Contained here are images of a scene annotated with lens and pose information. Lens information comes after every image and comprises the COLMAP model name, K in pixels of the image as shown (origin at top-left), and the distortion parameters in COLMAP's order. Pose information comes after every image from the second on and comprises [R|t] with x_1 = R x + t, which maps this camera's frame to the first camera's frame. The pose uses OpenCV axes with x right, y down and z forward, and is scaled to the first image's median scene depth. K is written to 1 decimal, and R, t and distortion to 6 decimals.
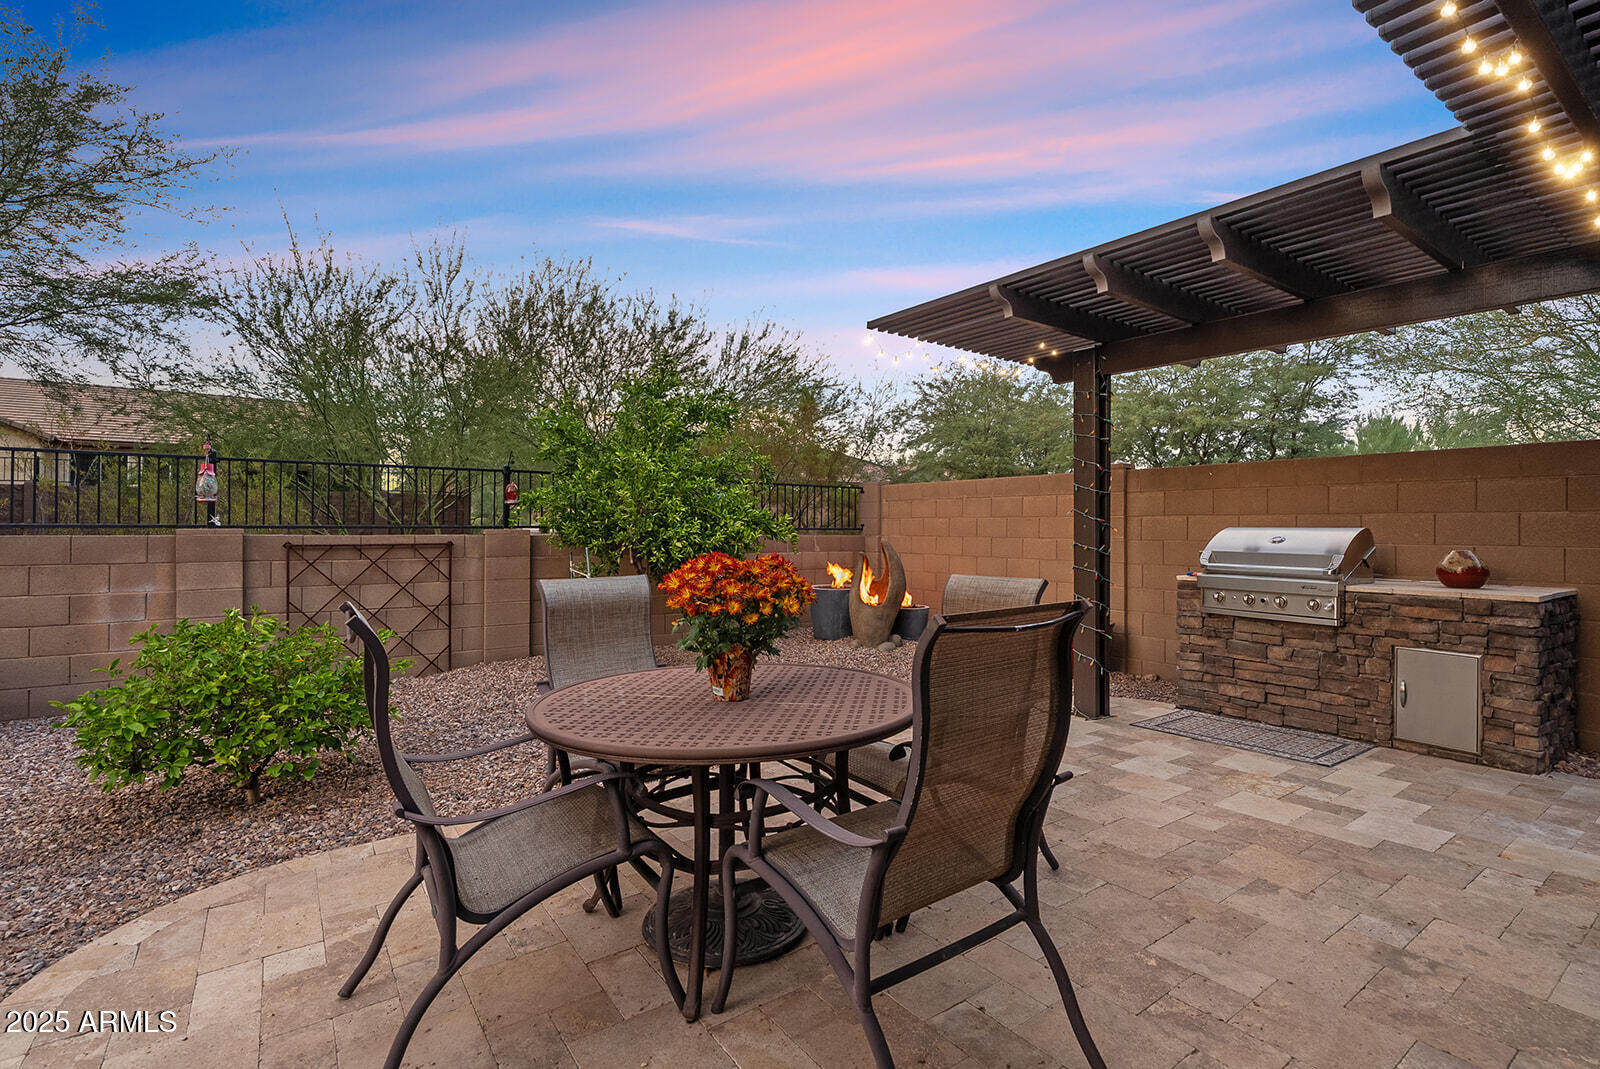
lens RADIAL K [[725.7, 0, 806.1], [0, 725.7, 524.8], [0, 0, 1]] dist [-0.004994, 0.000326]
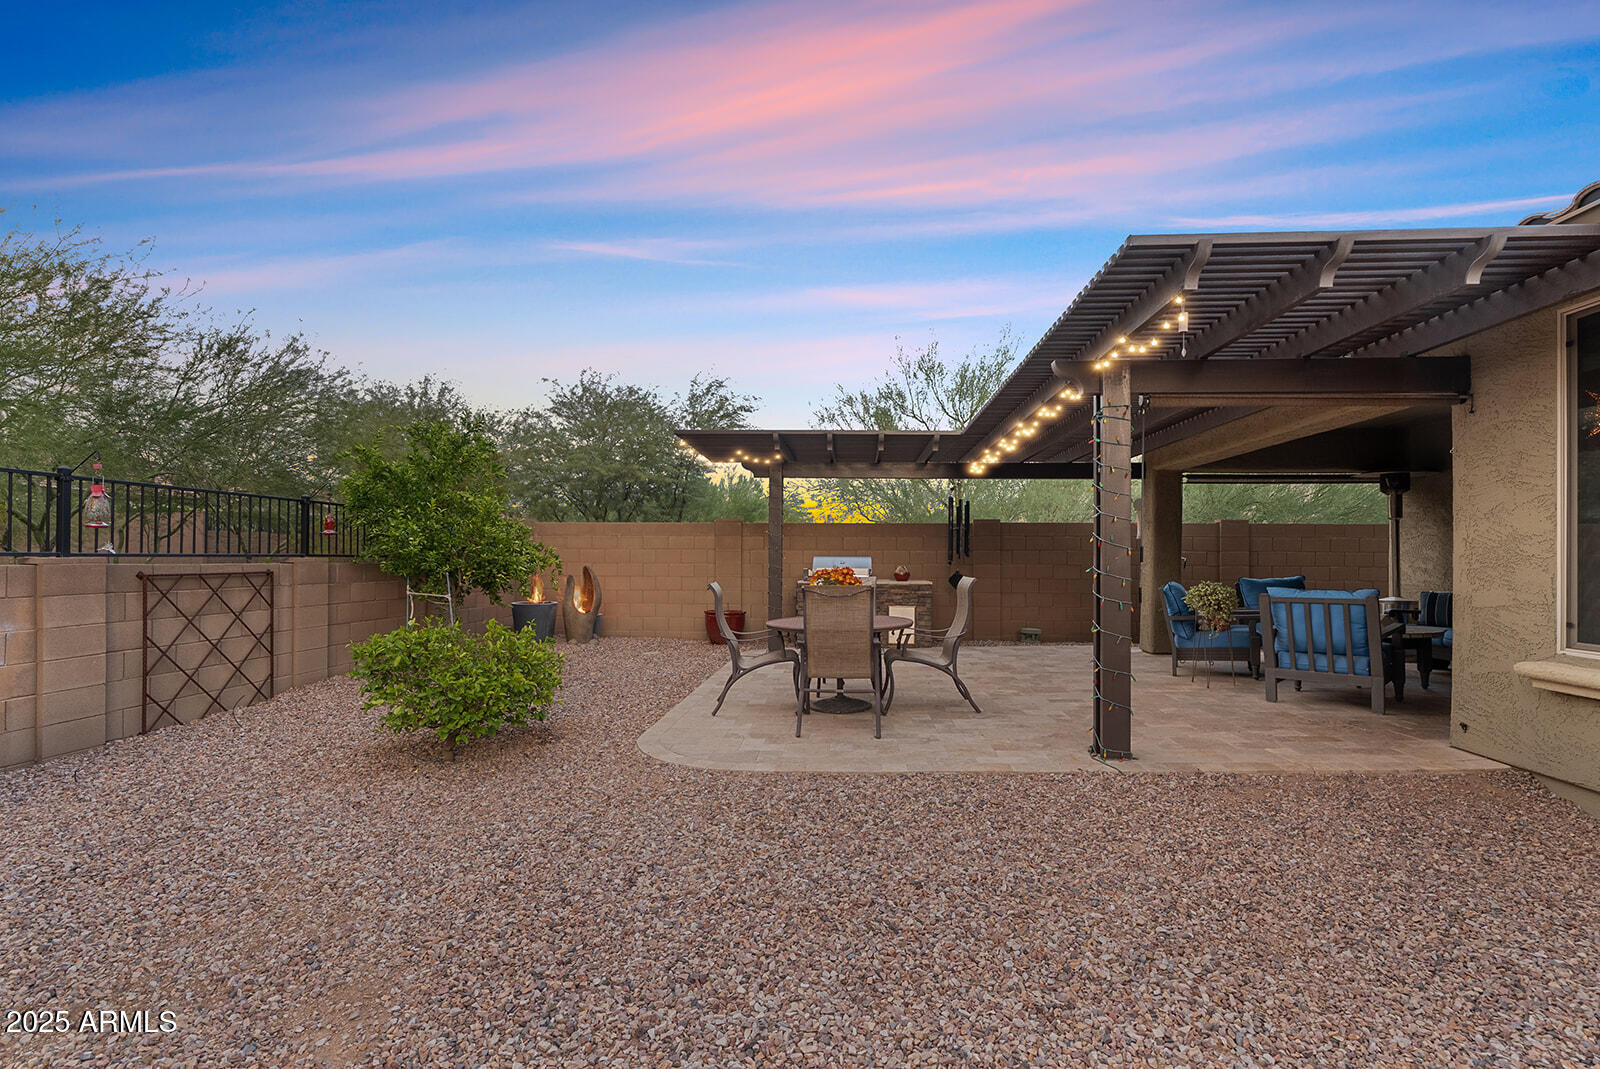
lens RADIAL K [[725.7, 0, 794.1], [0, 725.7, 557.4], [0, 0, 1]] dist [-0.004994, 0.000326]
pose [[0.643266, -0.000410, 0.765642, -1.236046], [-0.004540, 0.999980, 0.004350, -0.001968], [-0.765629, -0.006274, 0.643252, -0.310314]]
